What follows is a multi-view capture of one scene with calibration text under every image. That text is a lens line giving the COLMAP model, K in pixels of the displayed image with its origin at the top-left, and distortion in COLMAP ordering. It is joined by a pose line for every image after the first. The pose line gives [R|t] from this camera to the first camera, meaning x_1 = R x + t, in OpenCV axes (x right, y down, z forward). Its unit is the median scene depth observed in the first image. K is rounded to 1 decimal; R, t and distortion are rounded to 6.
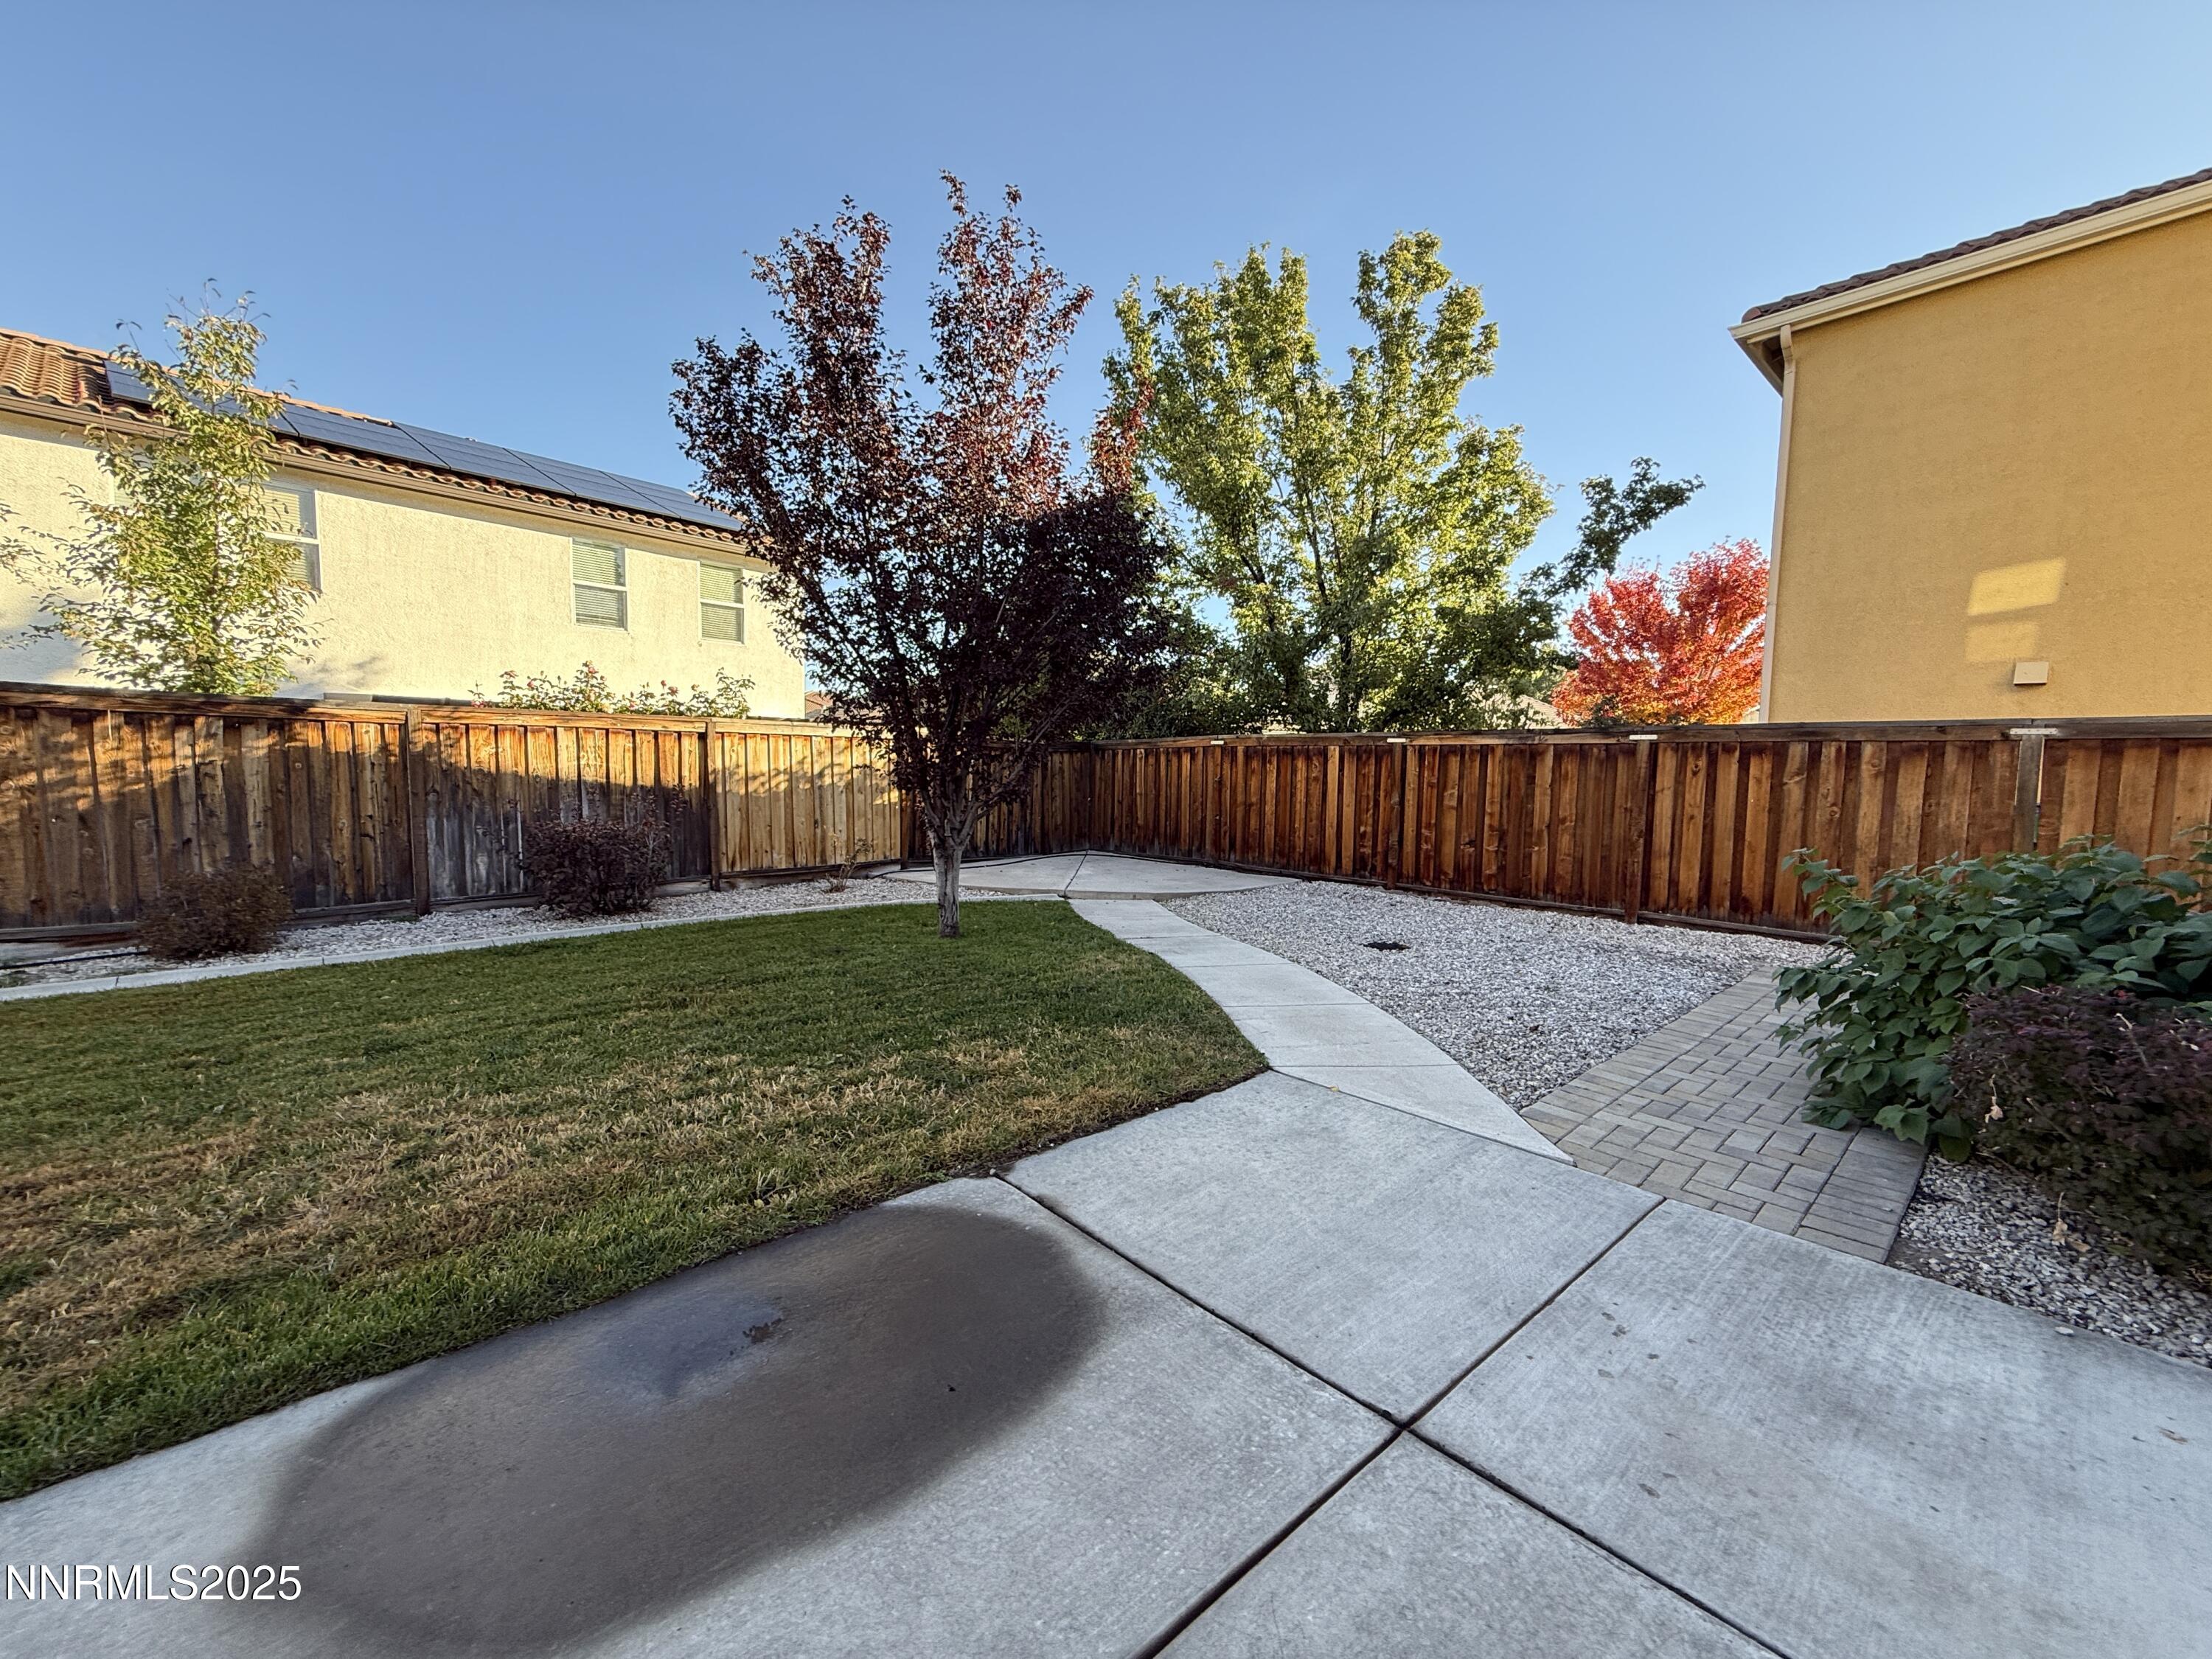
lens RADIAL K [[881.8, 0, 1100.1], [0, 881.8, 833.3], [0, 0, 1]] dist [-0.000277, 0.002031]
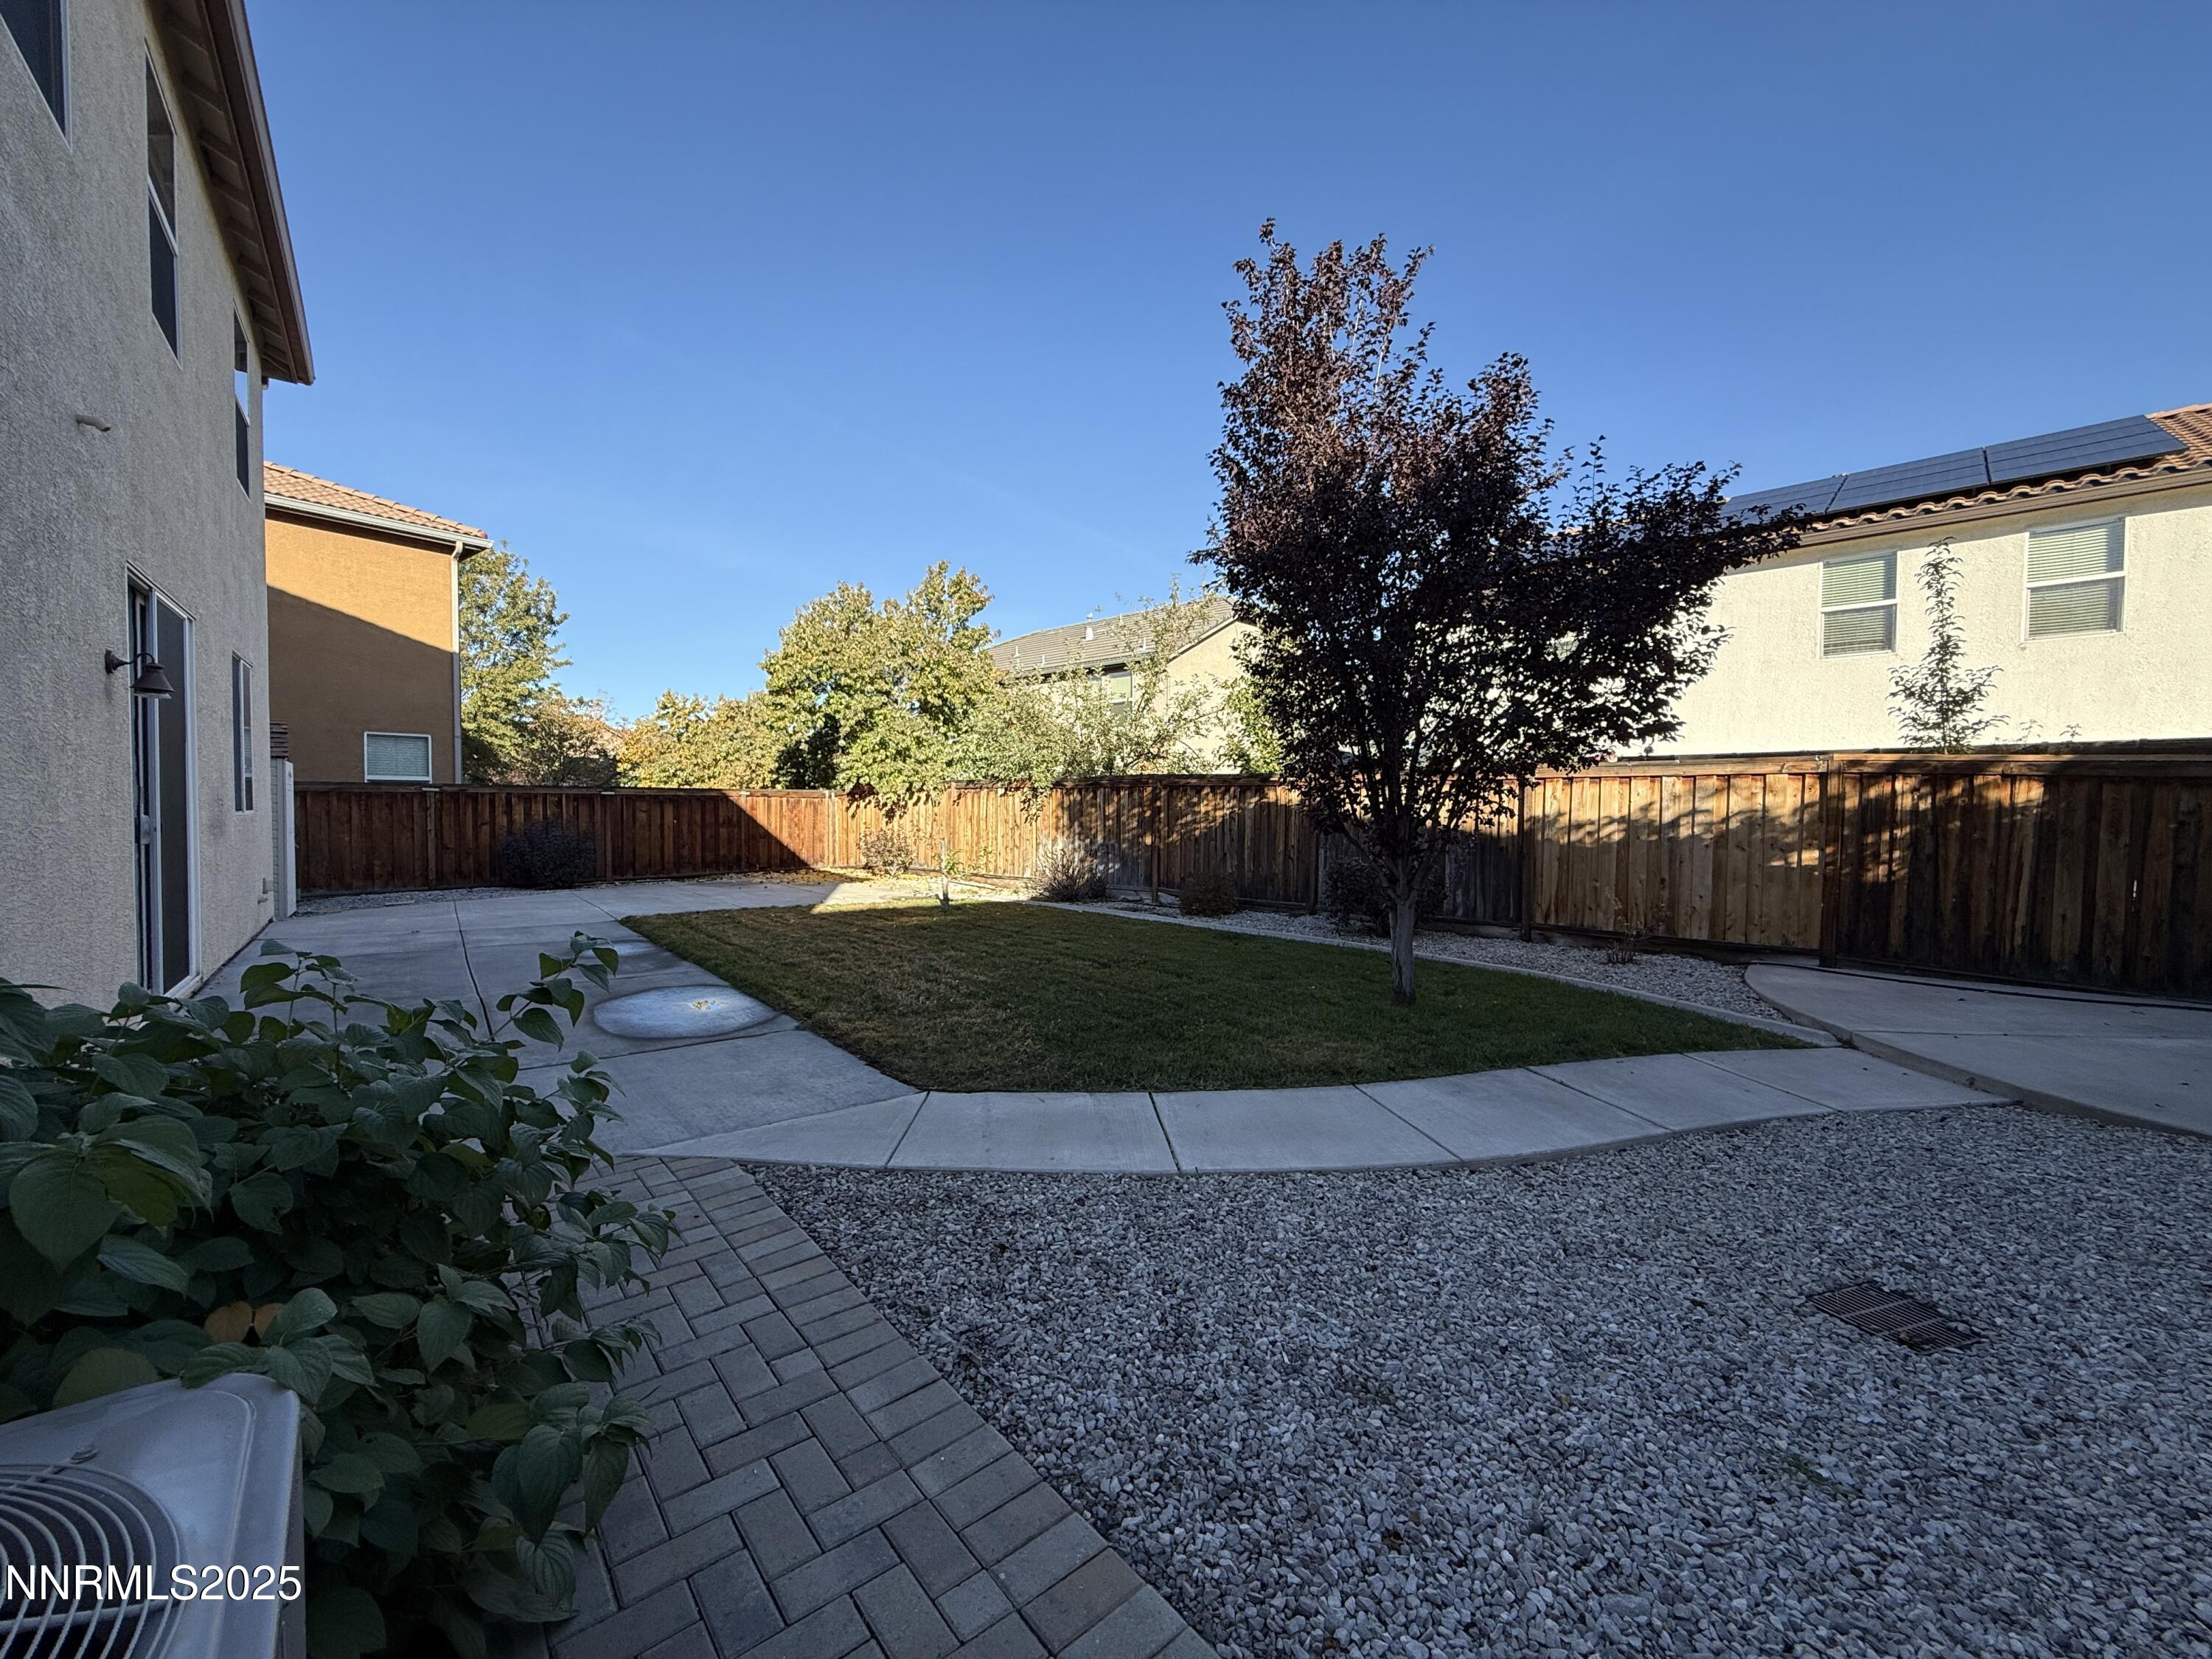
lens RADIAL K [[881.8, 0, 1099.6], [0, 881.8, 836.8], [0, 0, 1]] dist [-0.000277, 0.002031]
pose [[-0.051530, 0.020178, -0.998468, 0.779729], [-0.080672, 0.996444, 0.024300, -0.048552], [0.995408, 0.081801, -0.049719, 0.786716]]
